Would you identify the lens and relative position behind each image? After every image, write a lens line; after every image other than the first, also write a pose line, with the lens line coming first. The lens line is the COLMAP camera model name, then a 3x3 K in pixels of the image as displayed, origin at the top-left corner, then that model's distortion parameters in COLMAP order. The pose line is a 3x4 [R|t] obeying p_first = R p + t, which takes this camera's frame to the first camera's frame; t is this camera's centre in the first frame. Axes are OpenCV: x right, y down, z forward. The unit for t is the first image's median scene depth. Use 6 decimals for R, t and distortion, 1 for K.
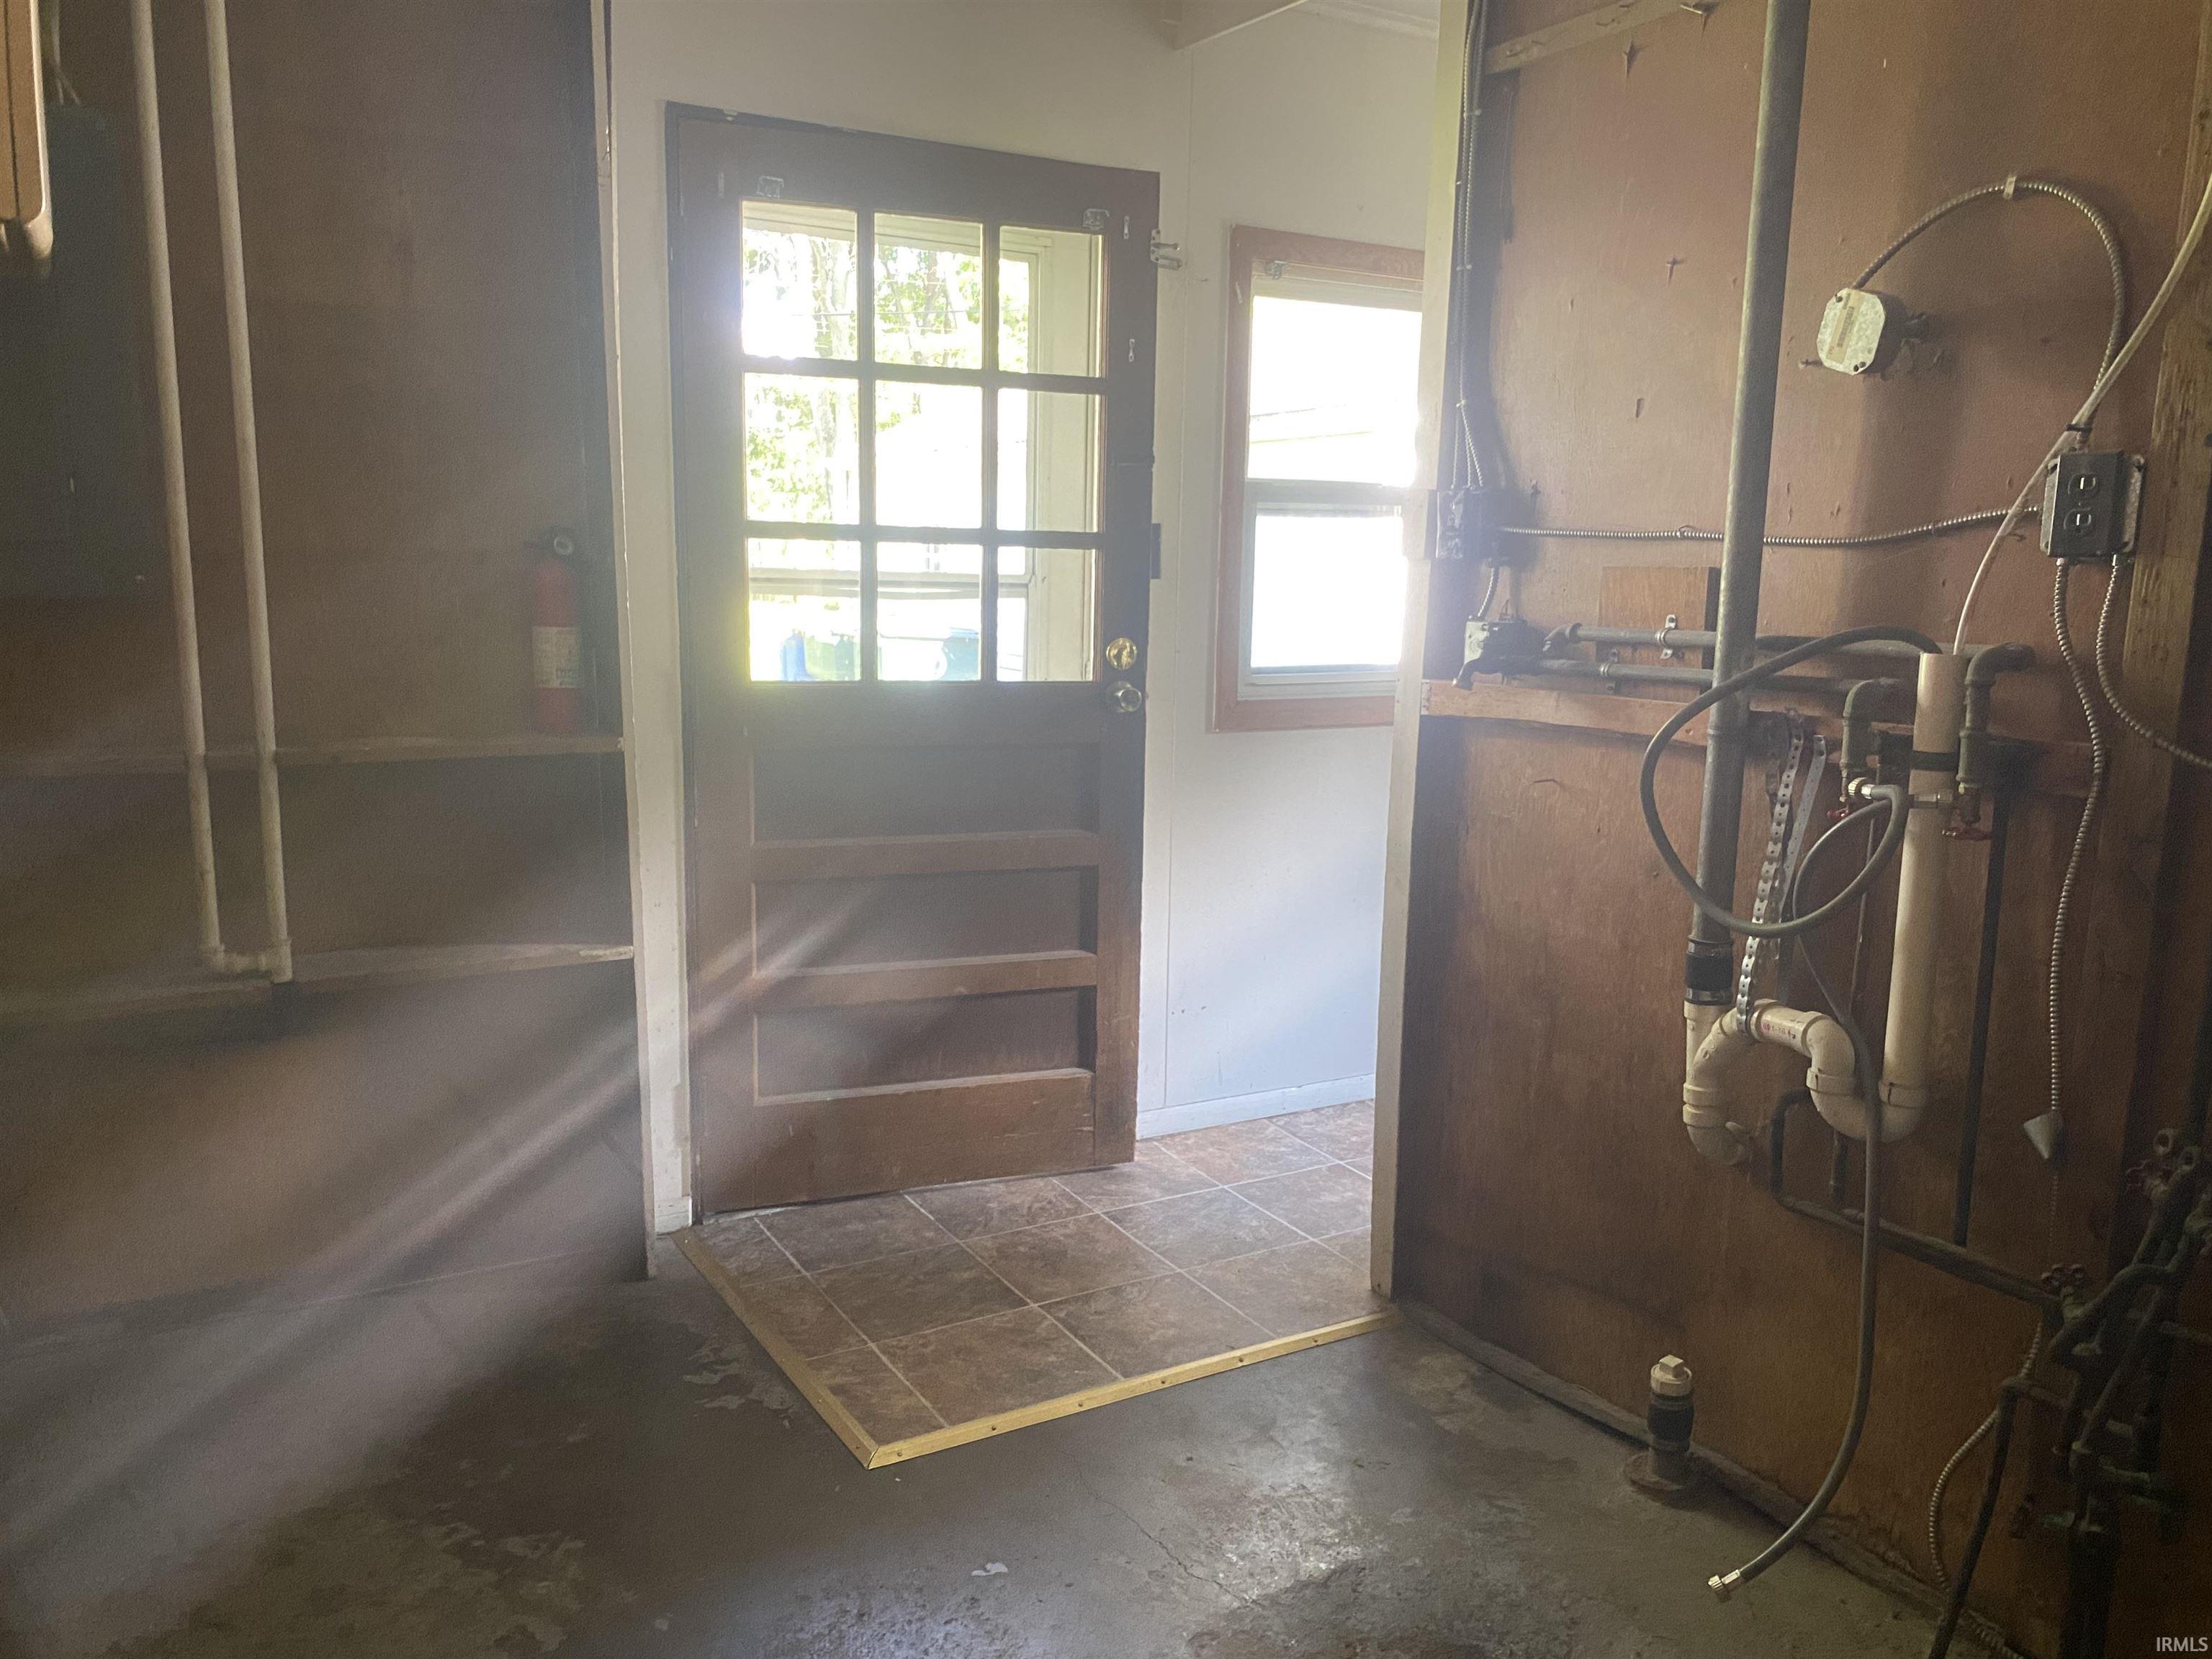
lens RADIAL K [[1687.2, 0, 1096.3], [0, 1687.2, 832.7], [0, 0, 1]] dist [0.031070, -0.035690]
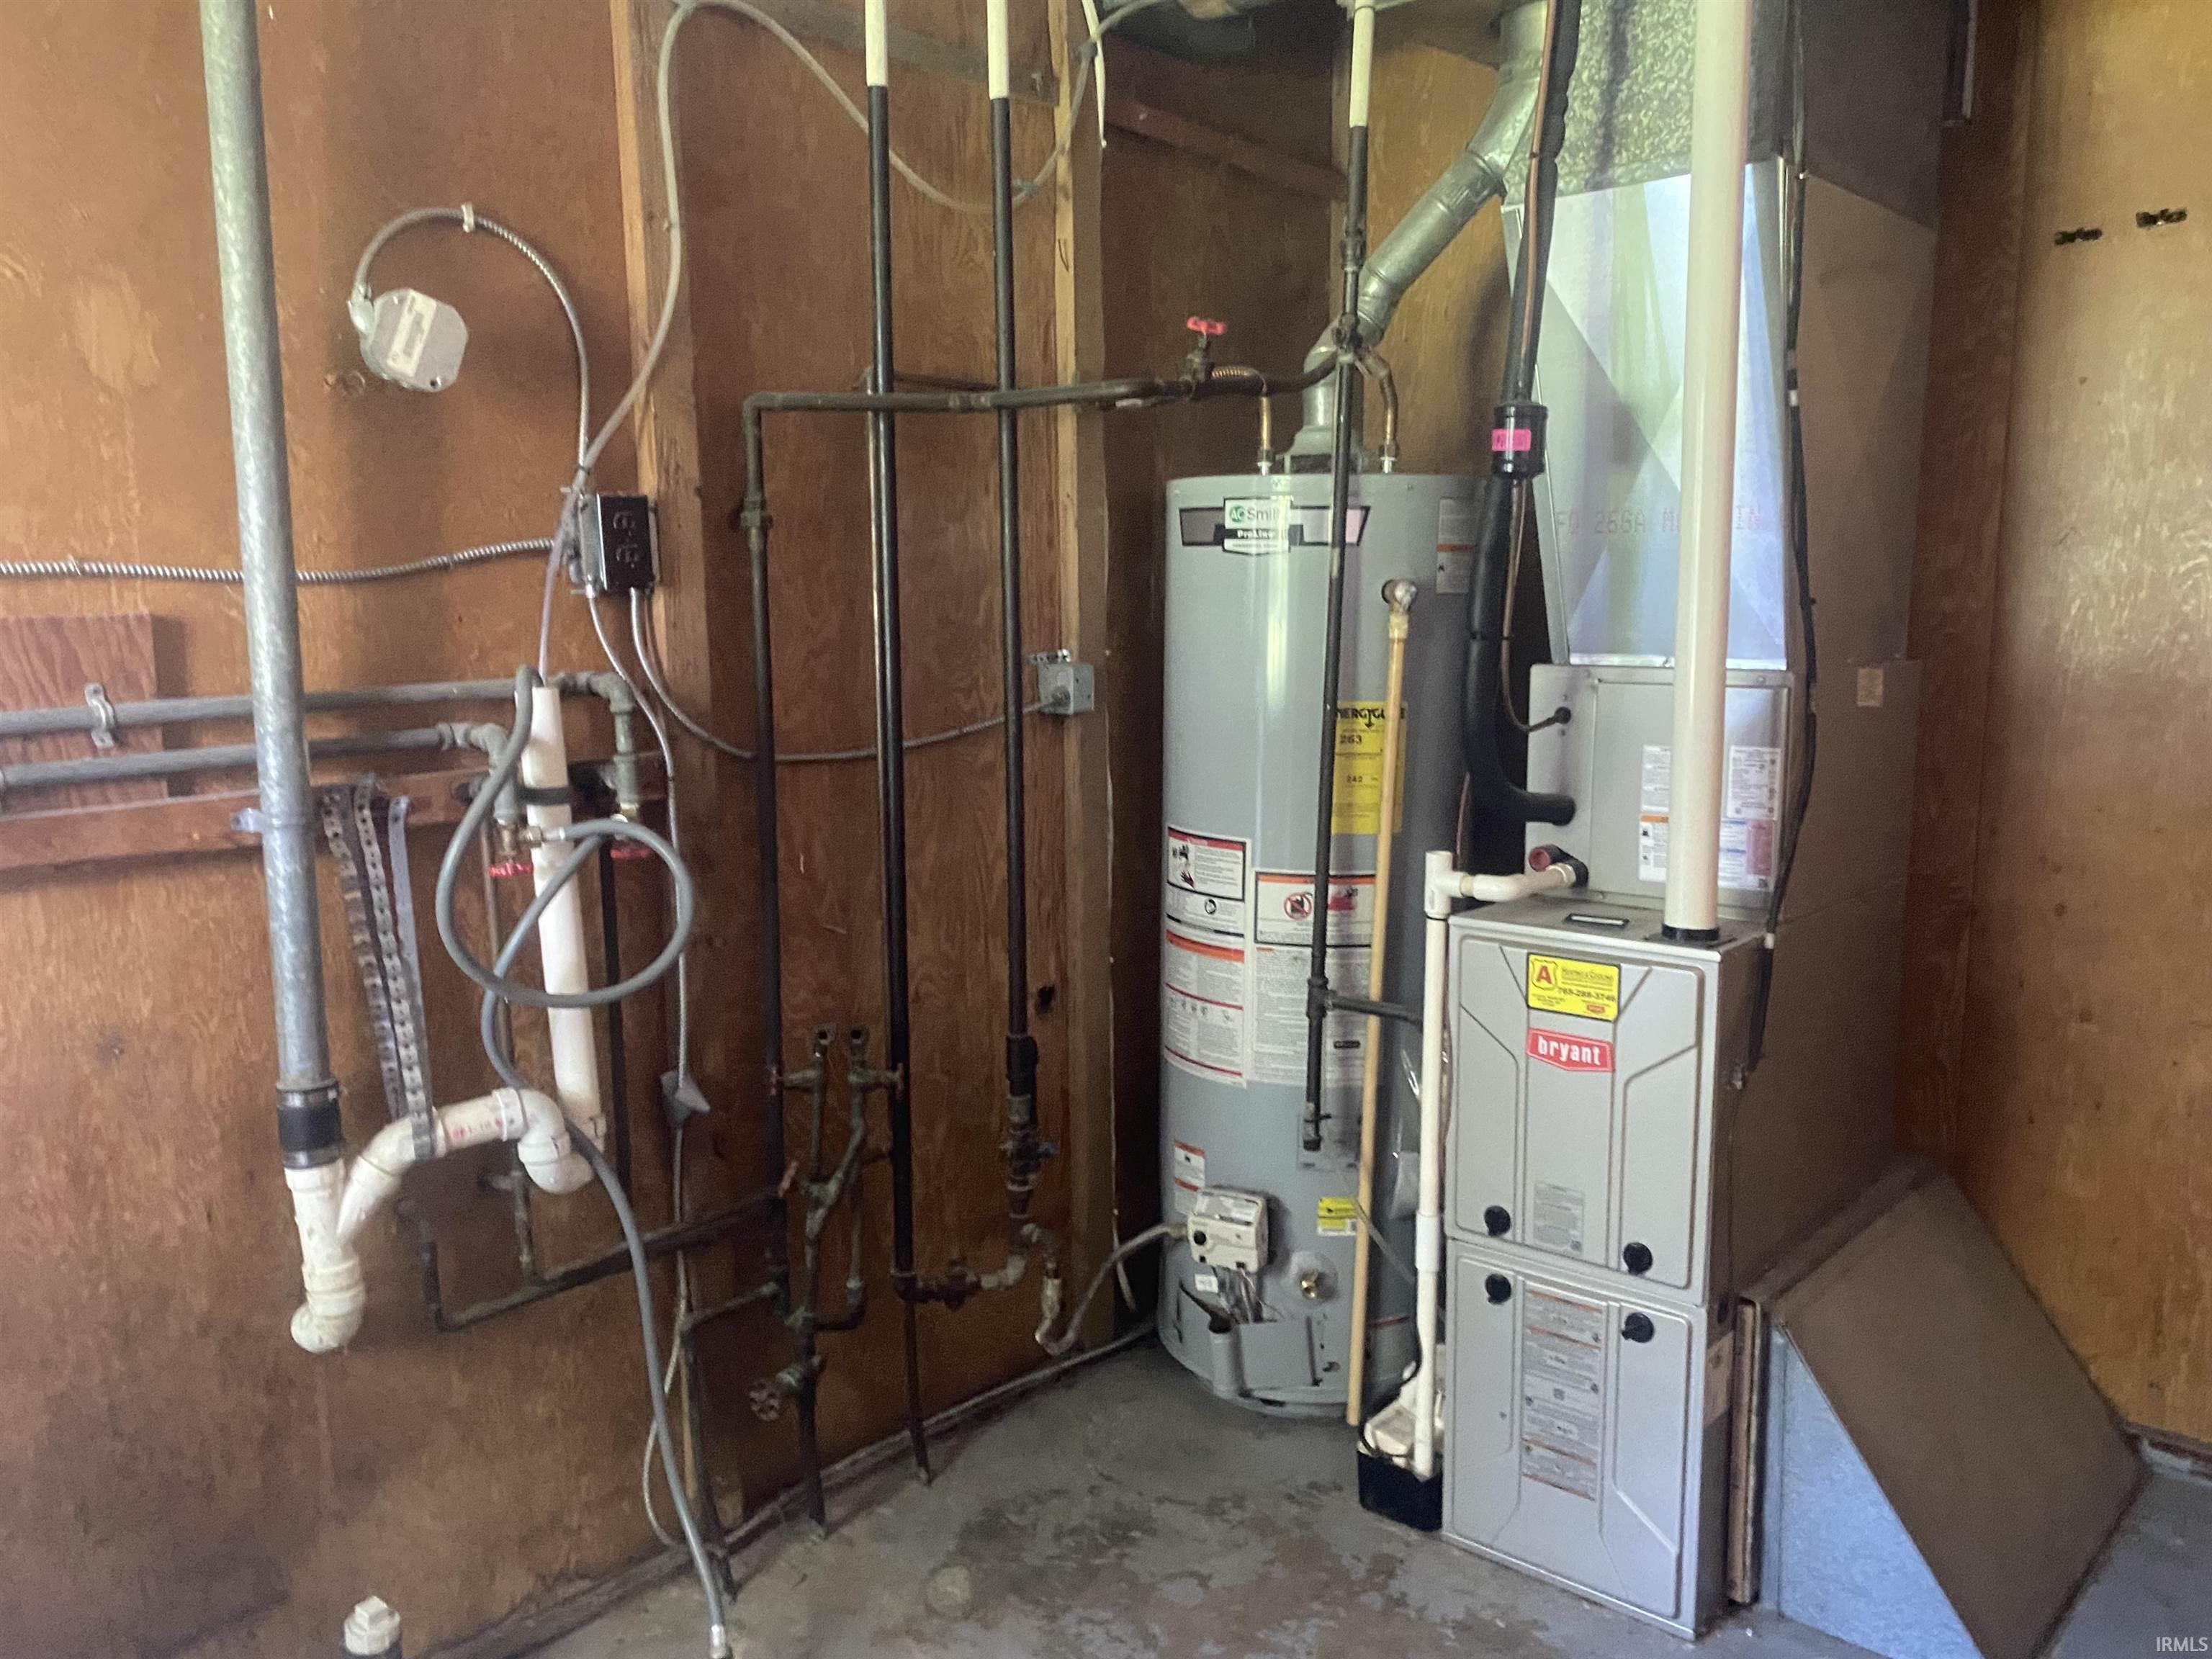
lens RADIAL K [[1687.2, 0, 1096.3], [0, 1687.2, 832.7], [0, 0, 1]] dist [0.031070, -0.035690]
pose [[-0.281921, -0.150646, 0.947537, -0.464149], [0.174935, 0.962970, 0.205148, -0.144478], [-0.943355, 0.223593, -0.245128, 0.812705]]
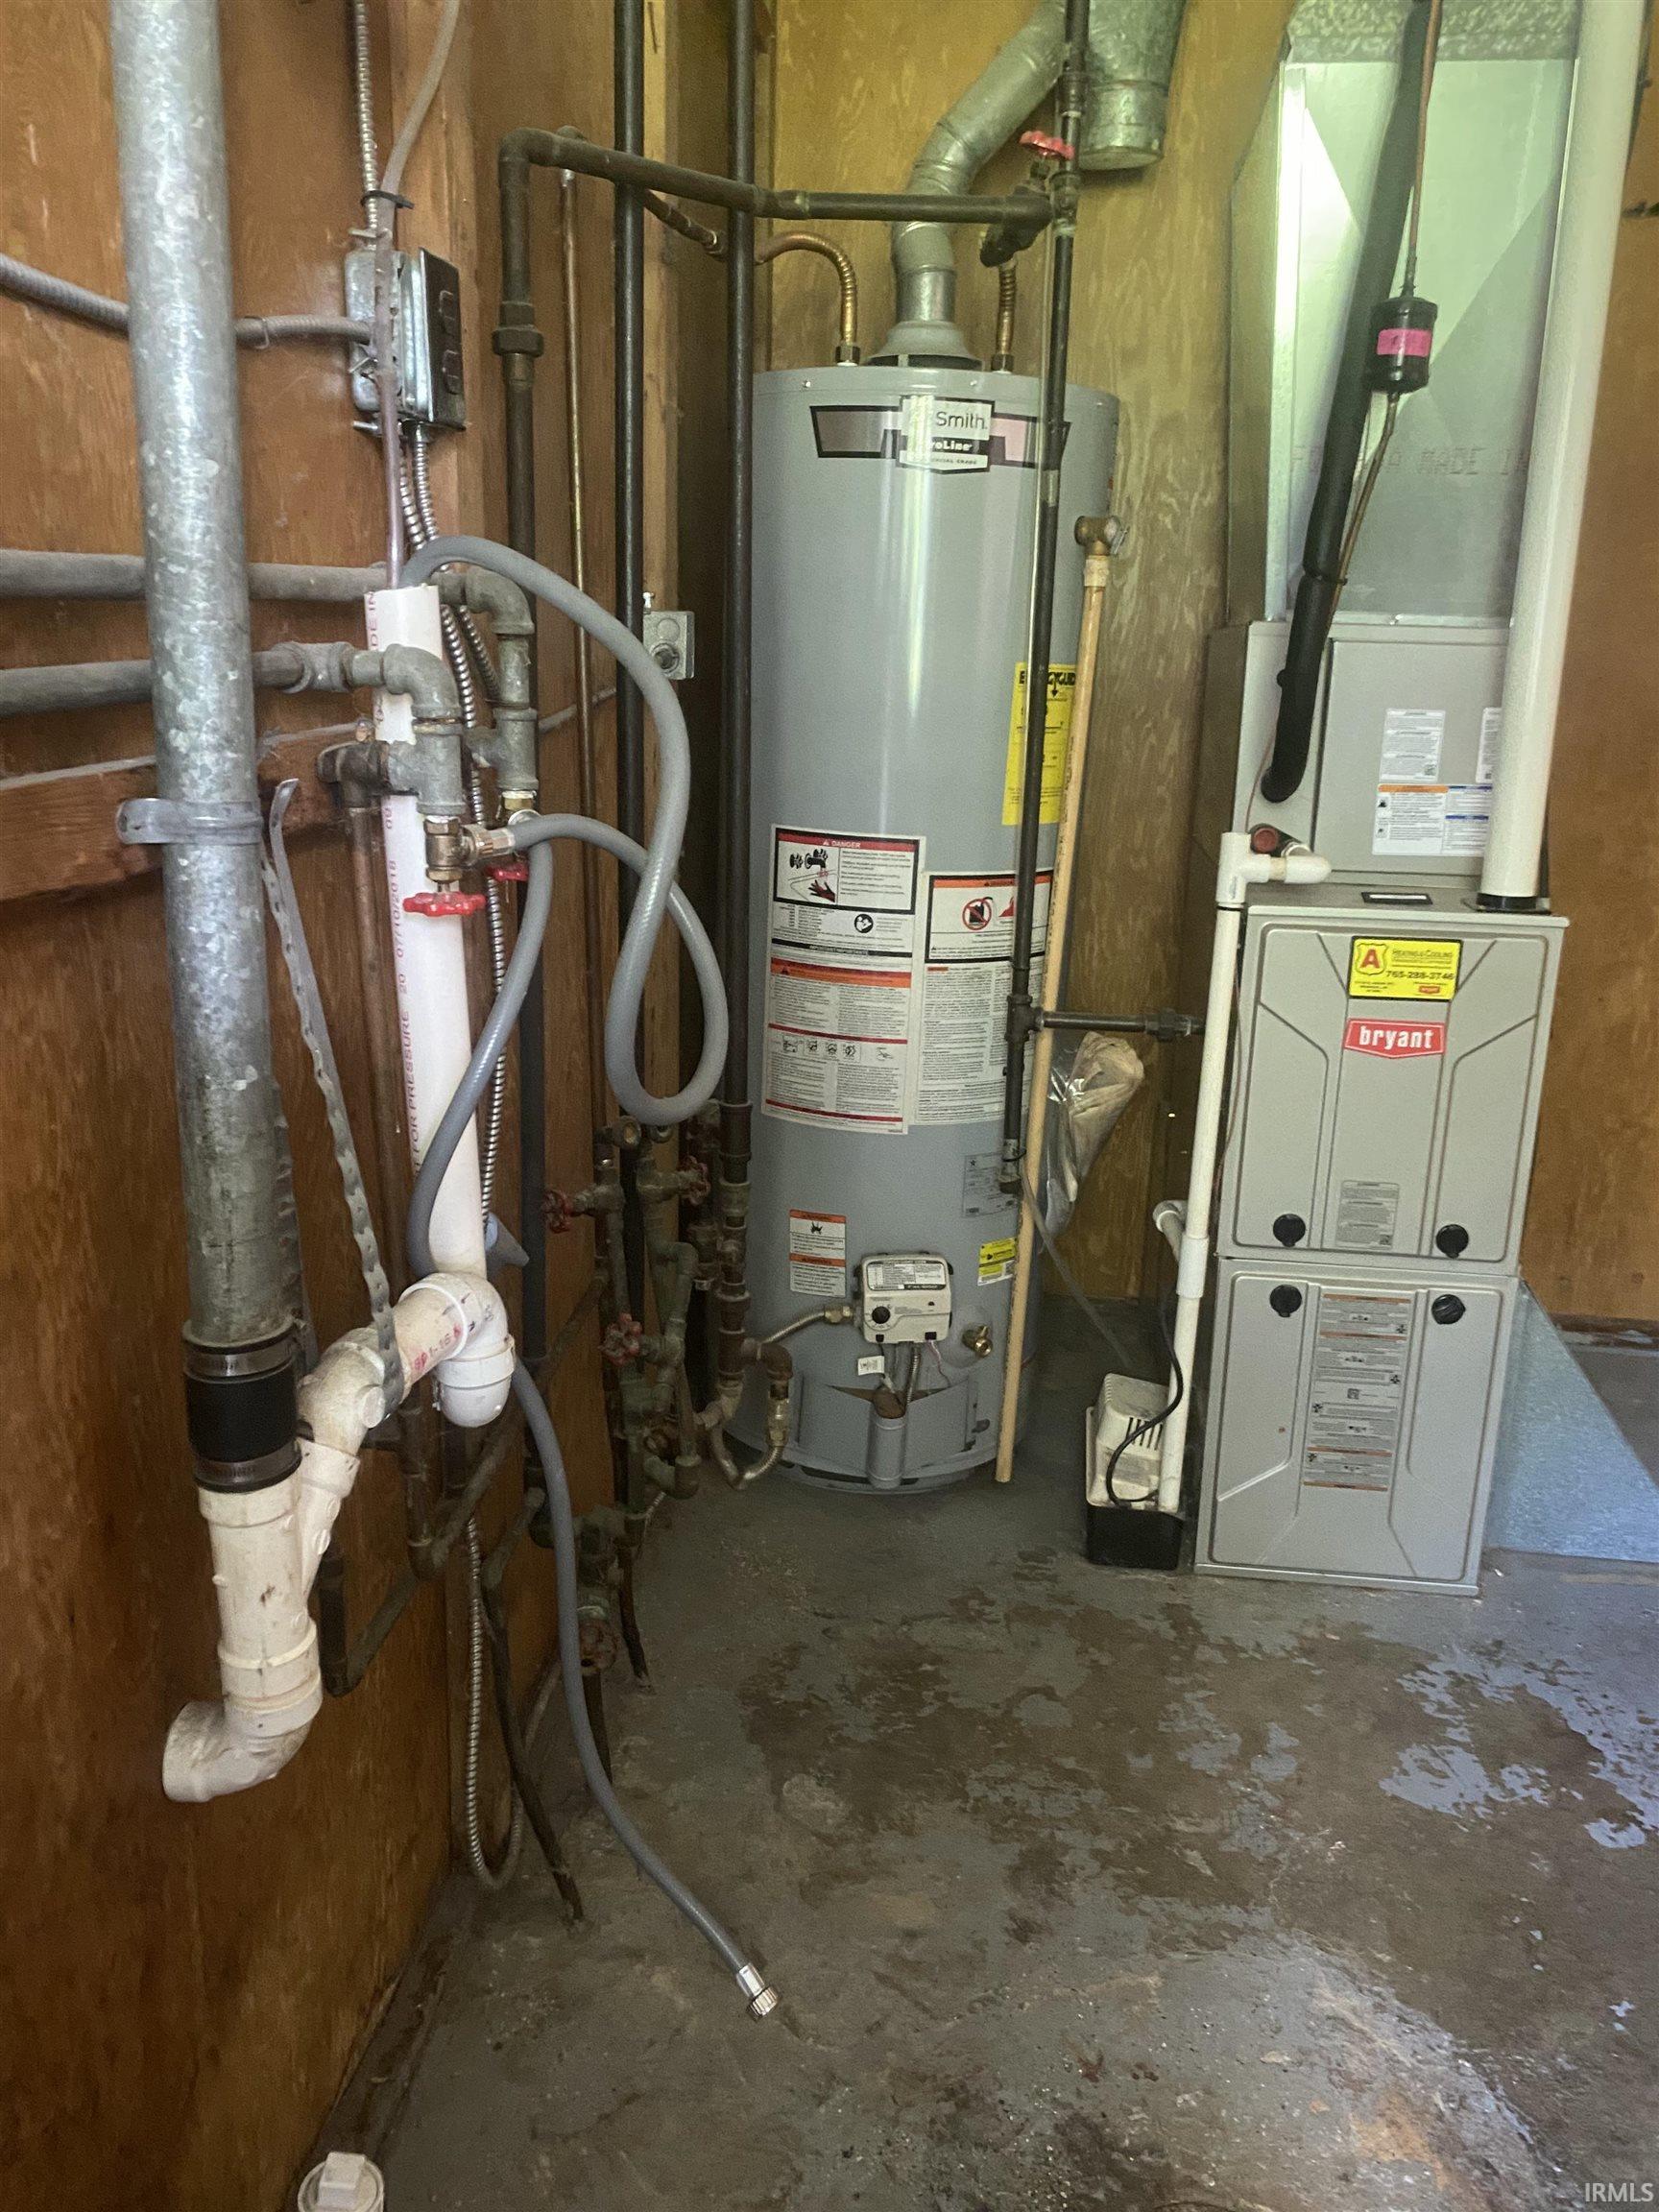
lens RADIAL K [[1687.2, 0, 829.5], [0, 1687.2, 1073.2], [0, 0, 1]] dist [0.031070, -0.035690]
pose [[-0.765858, -0.193370, 0.613245, 0.021074], [0.082474, 0.916292, 0.391927, -0.141815], [-0.637698, 0.350737, -0.685802, 1.164516]]
